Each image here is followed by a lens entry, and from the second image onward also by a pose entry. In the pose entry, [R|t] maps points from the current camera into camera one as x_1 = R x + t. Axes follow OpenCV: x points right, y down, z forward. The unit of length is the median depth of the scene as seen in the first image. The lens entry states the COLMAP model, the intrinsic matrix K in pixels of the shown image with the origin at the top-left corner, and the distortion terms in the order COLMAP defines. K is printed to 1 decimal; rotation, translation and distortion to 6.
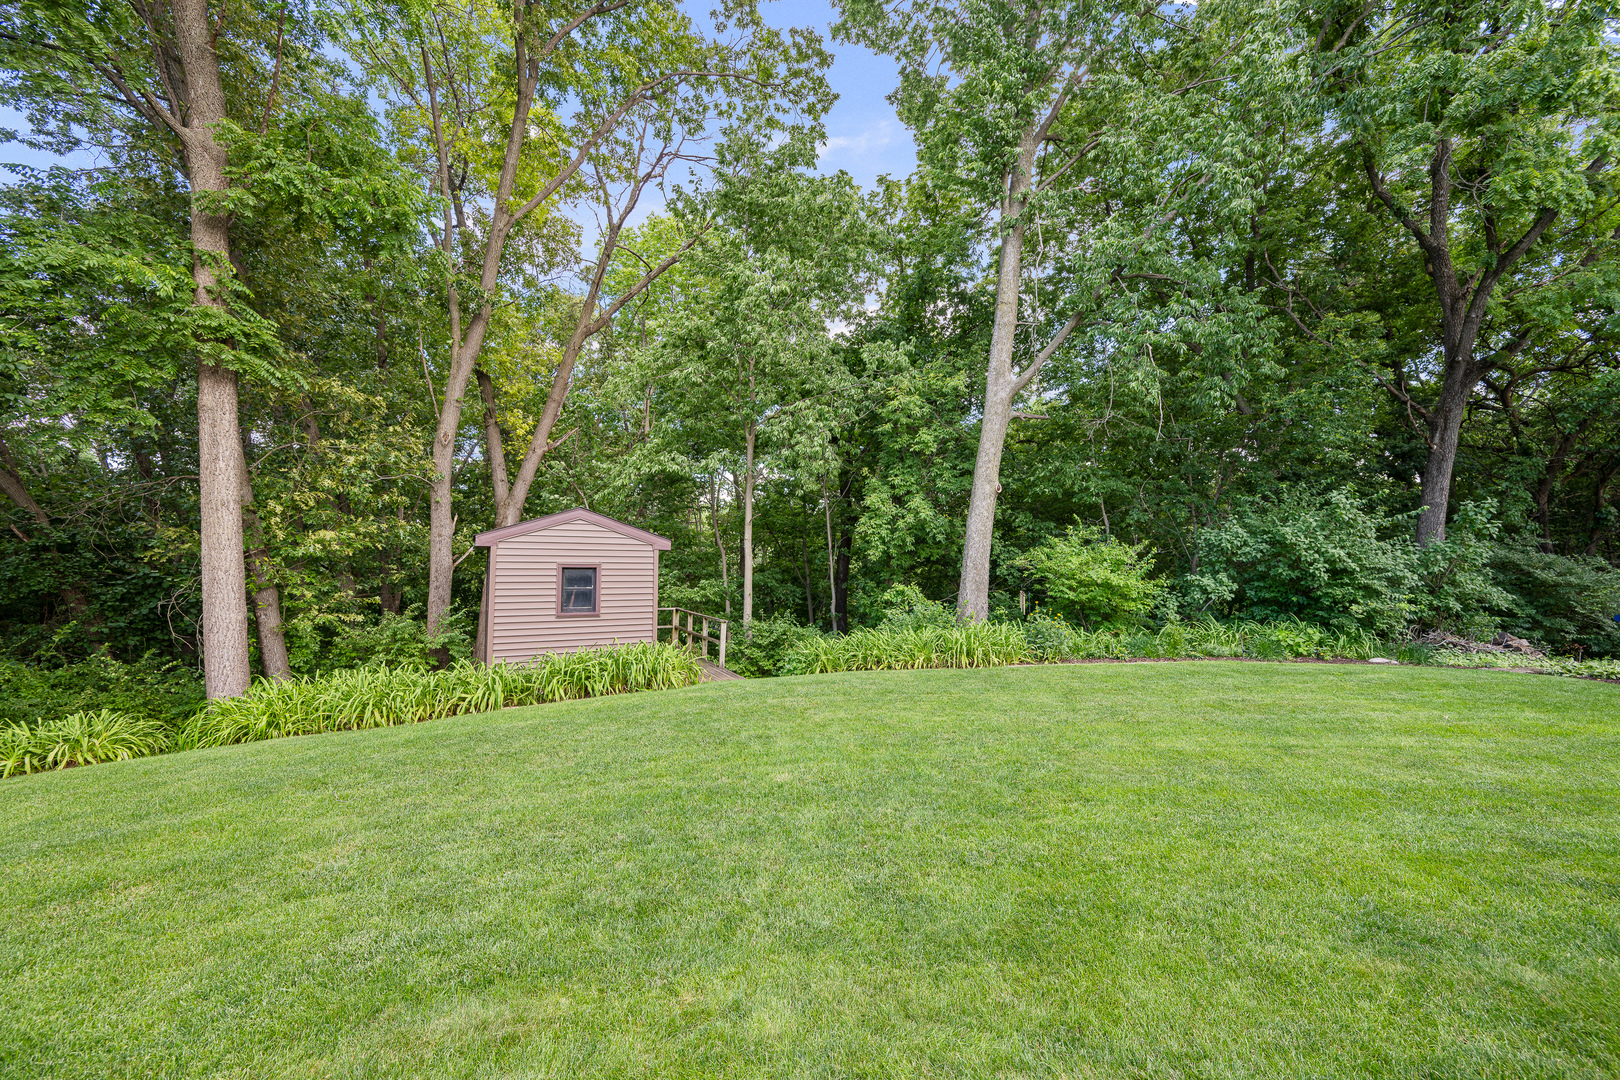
lens RADIAL K [[648.9, 0, 818.1], [0, 648.9, 539.3], [0, 0, 1]] dist [0.001257, -0.000029]
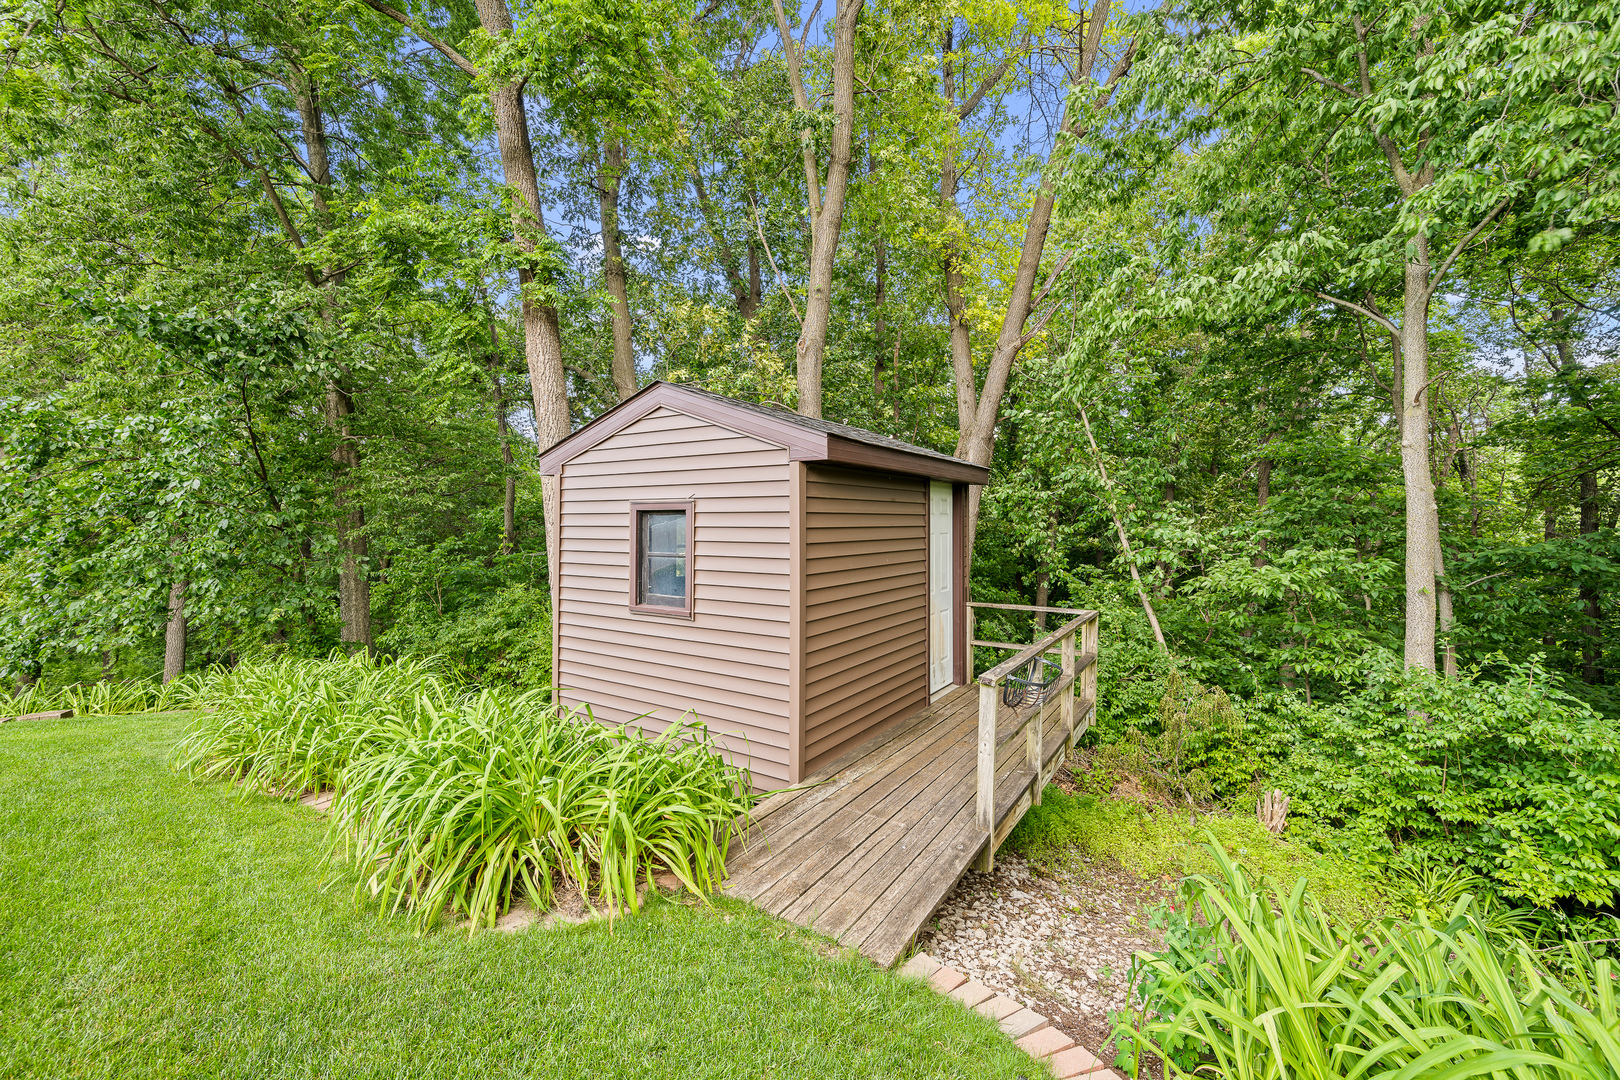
lens RADIAL K [[648.9, 0, 818.1], [0, 648.9, 539.3], [0, 0, 1]] dist [0.001257, -0.000029]
pose [[0.491003, 0.020212, -0.870923, 0.071760], [0.022983, 0.999082, 0.036144, 0.041972], [0.870855, -0.037763, 0.490088, 0.724685]]
